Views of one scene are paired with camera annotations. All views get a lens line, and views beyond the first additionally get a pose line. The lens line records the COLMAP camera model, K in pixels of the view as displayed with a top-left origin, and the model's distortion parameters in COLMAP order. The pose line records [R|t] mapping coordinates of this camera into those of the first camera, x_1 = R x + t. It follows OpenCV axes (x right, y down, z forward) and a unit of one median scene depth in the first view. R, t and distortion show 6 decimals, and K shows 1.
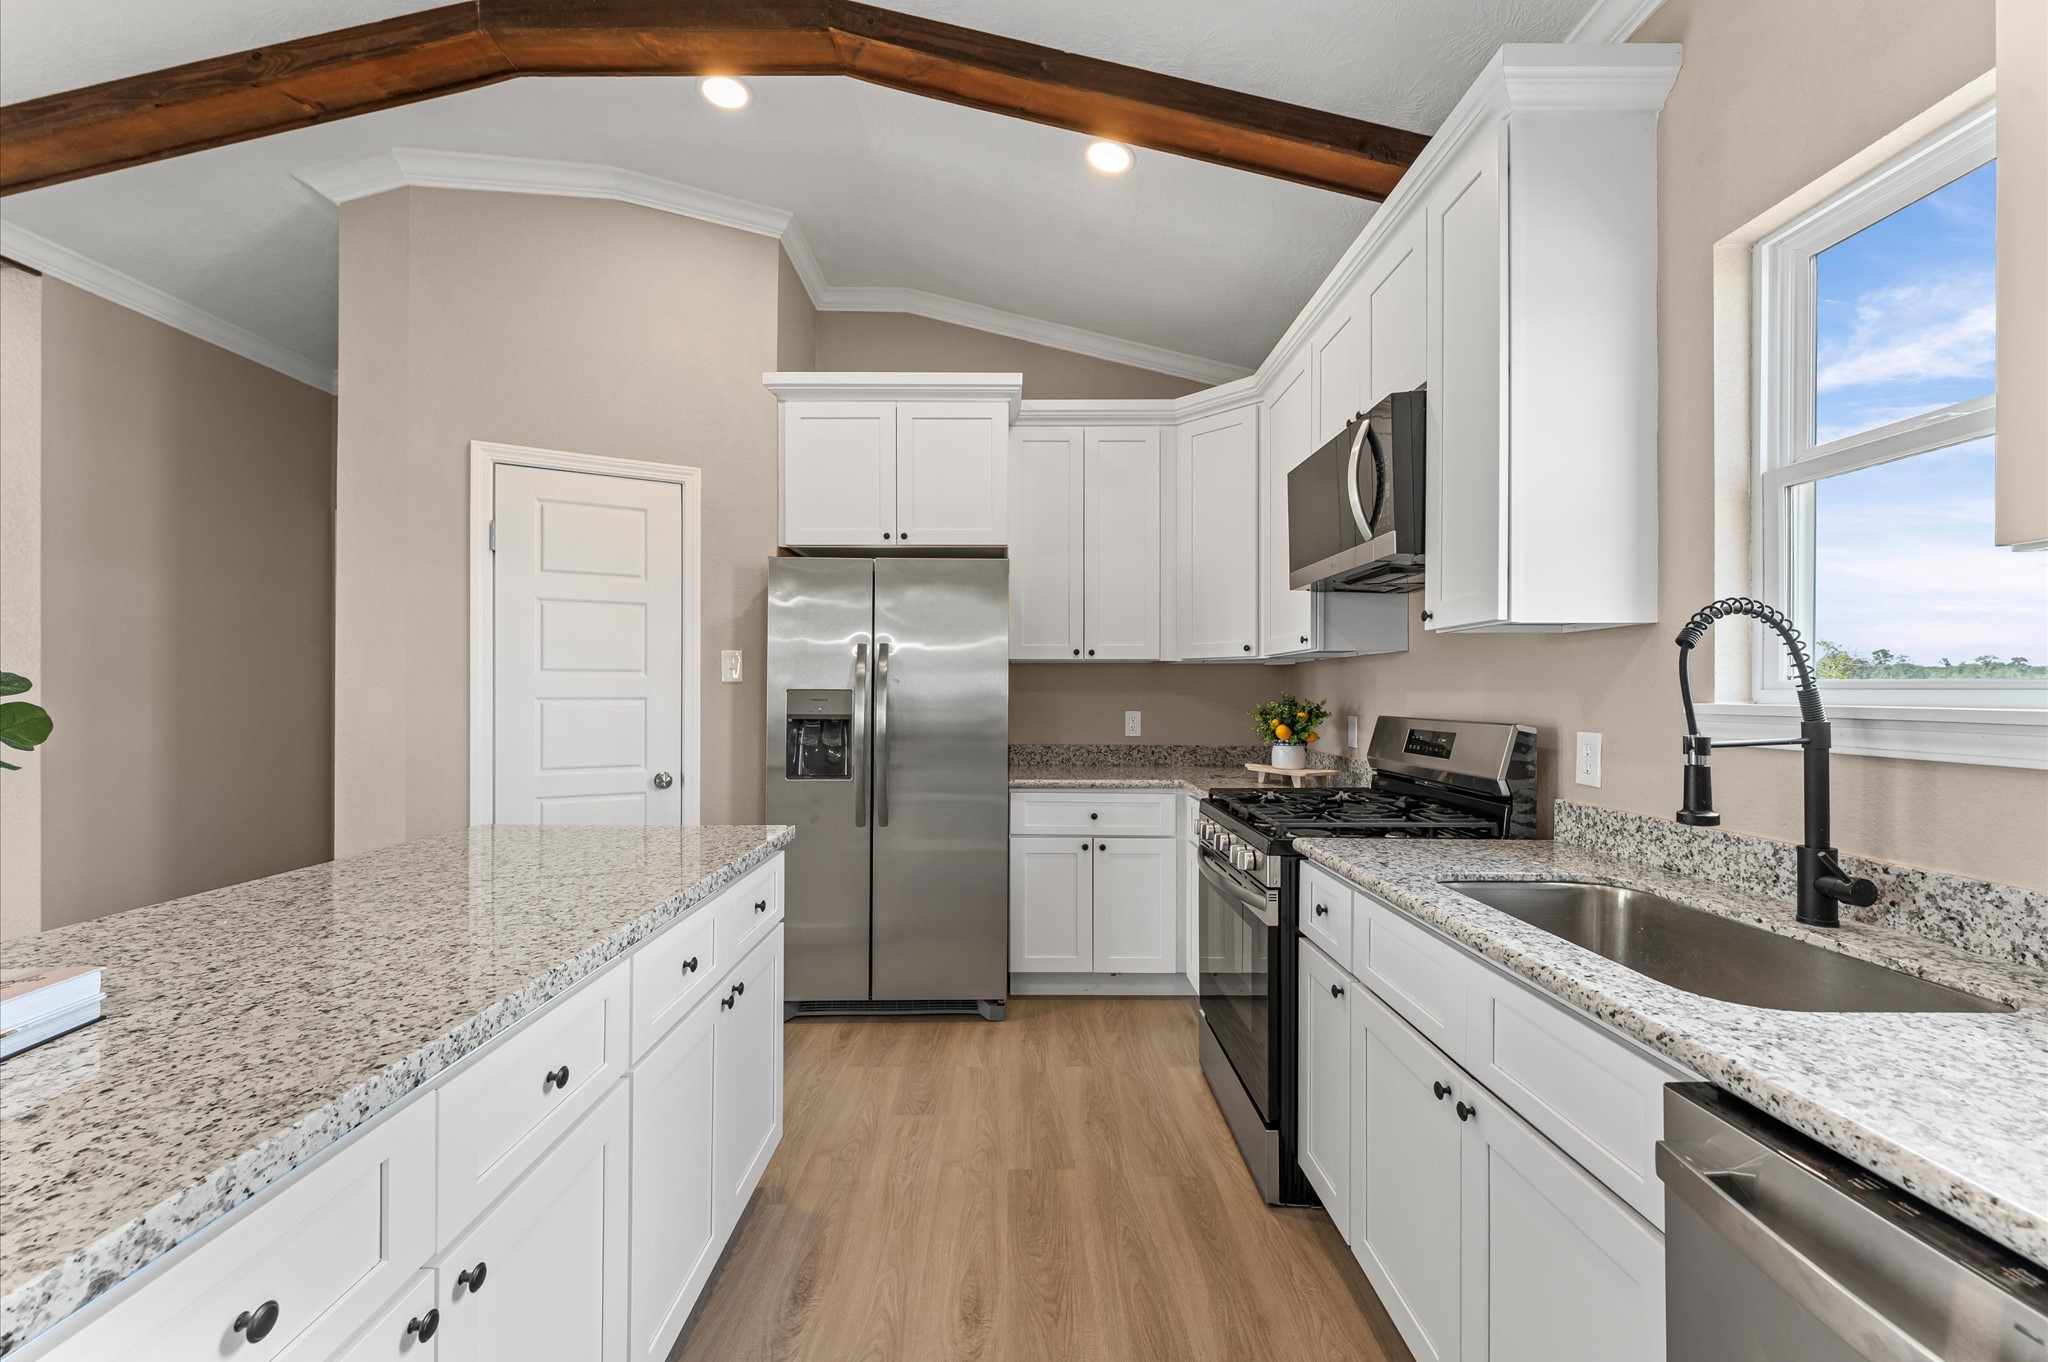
lens RADIAL K [[816.8, 0, 1014.2], [0, 816.8, 690.0], [0, 0, 1]] dist [-0.003194, -0.000277]
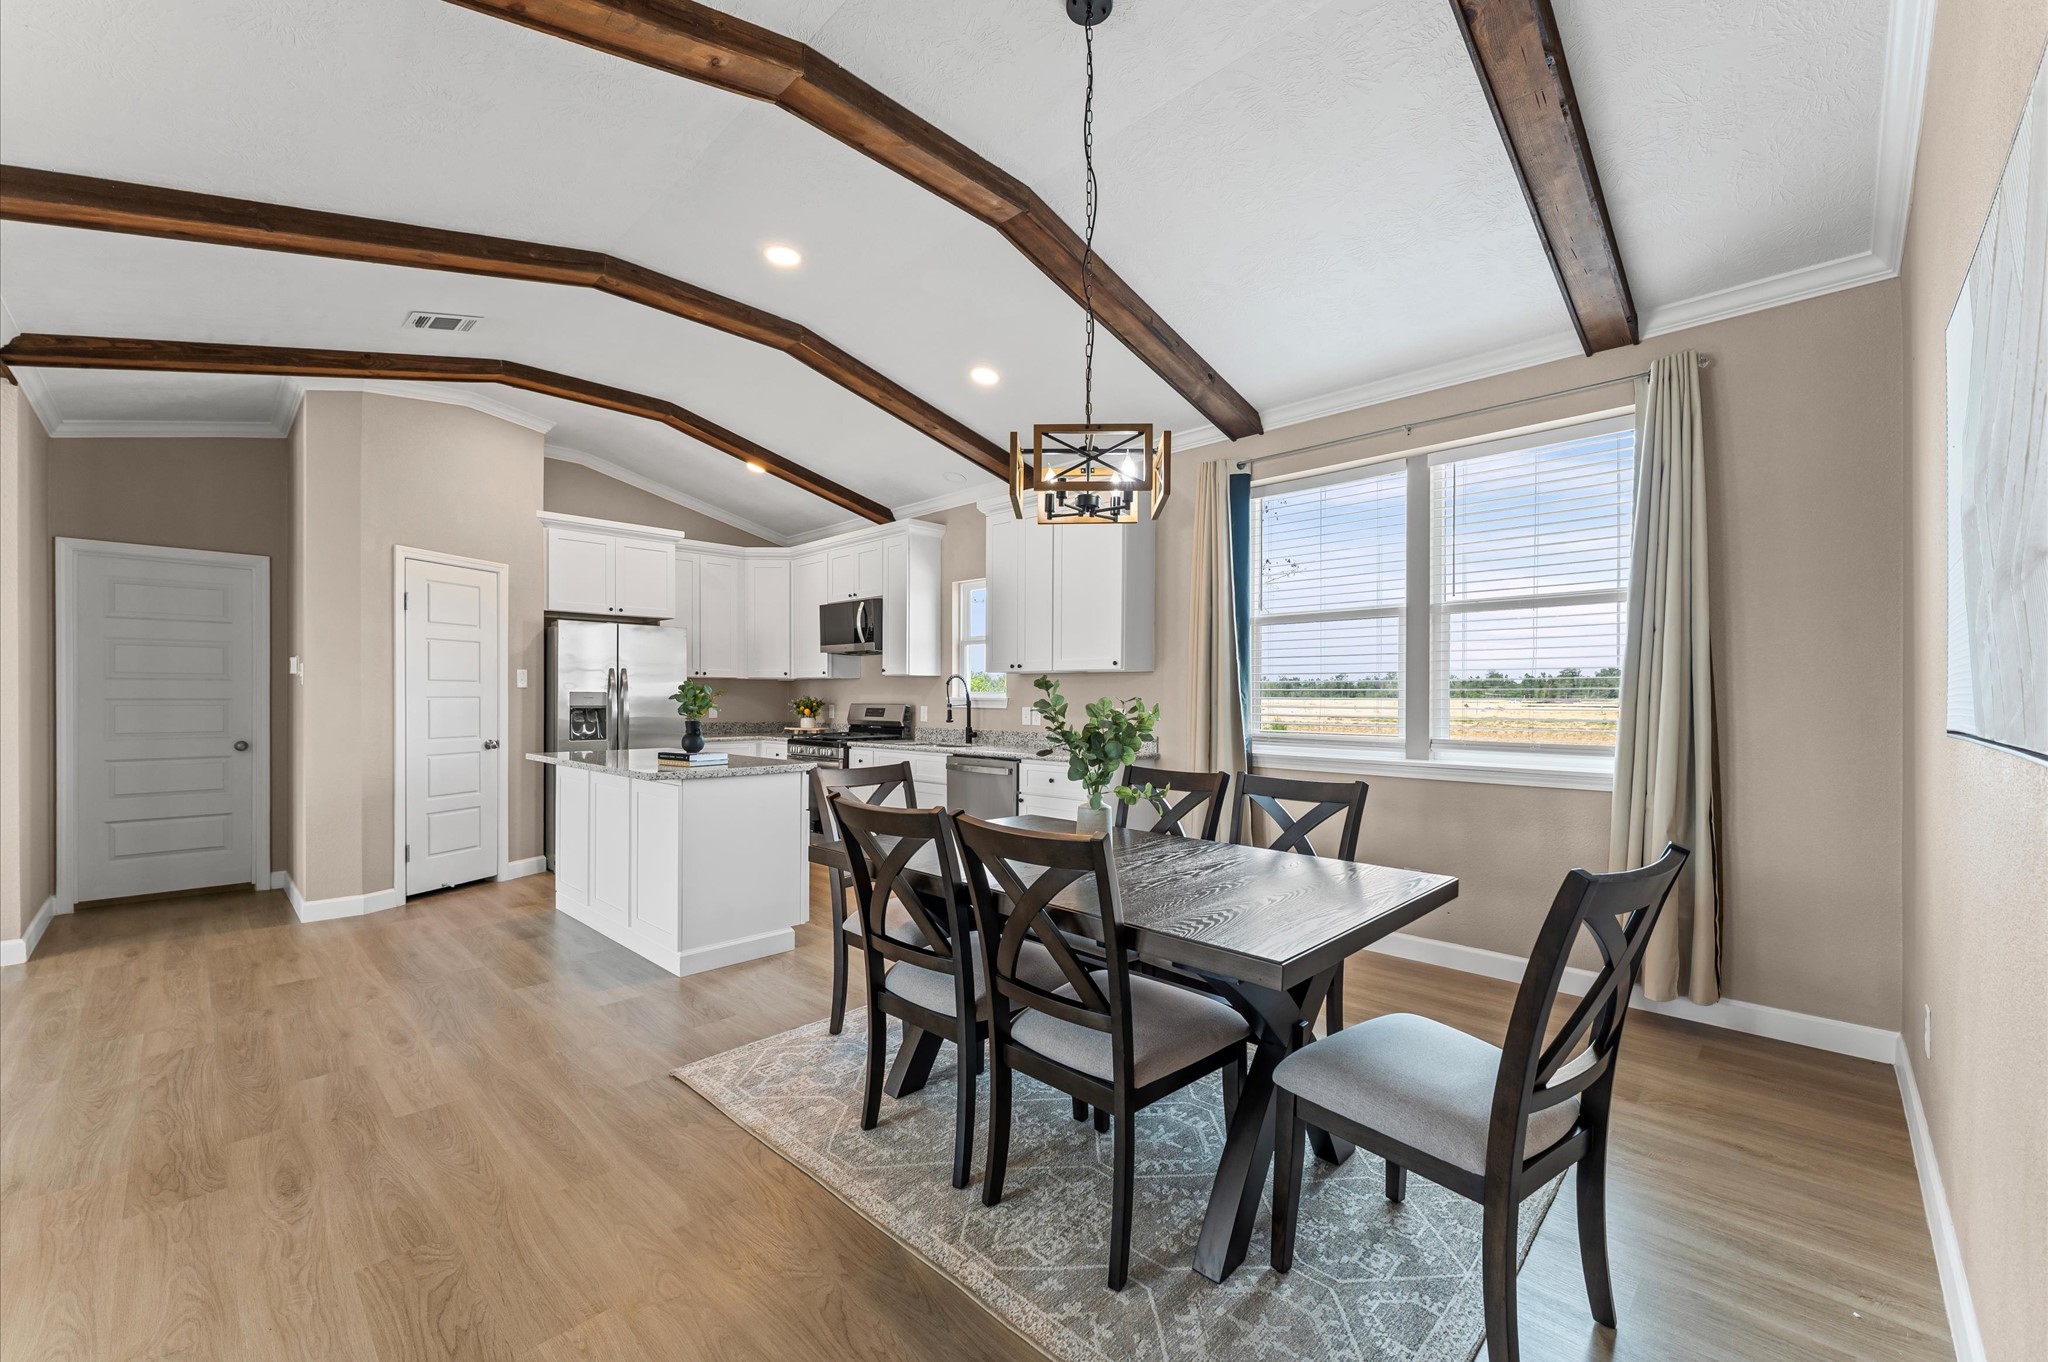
lens RADIAL K [[816.8, 0, 1014.2], [0, 816.8, 690.0], [0, 0, 1]] dist [-0.003194, -0.000277]
pose [[0.703230, 0.005902, 0.710938, -0.950622], [-0.003663, 0.999982, -0.004678, -0.000861], [-0.710953, 0.000685, 0.703240, -1.089631]]
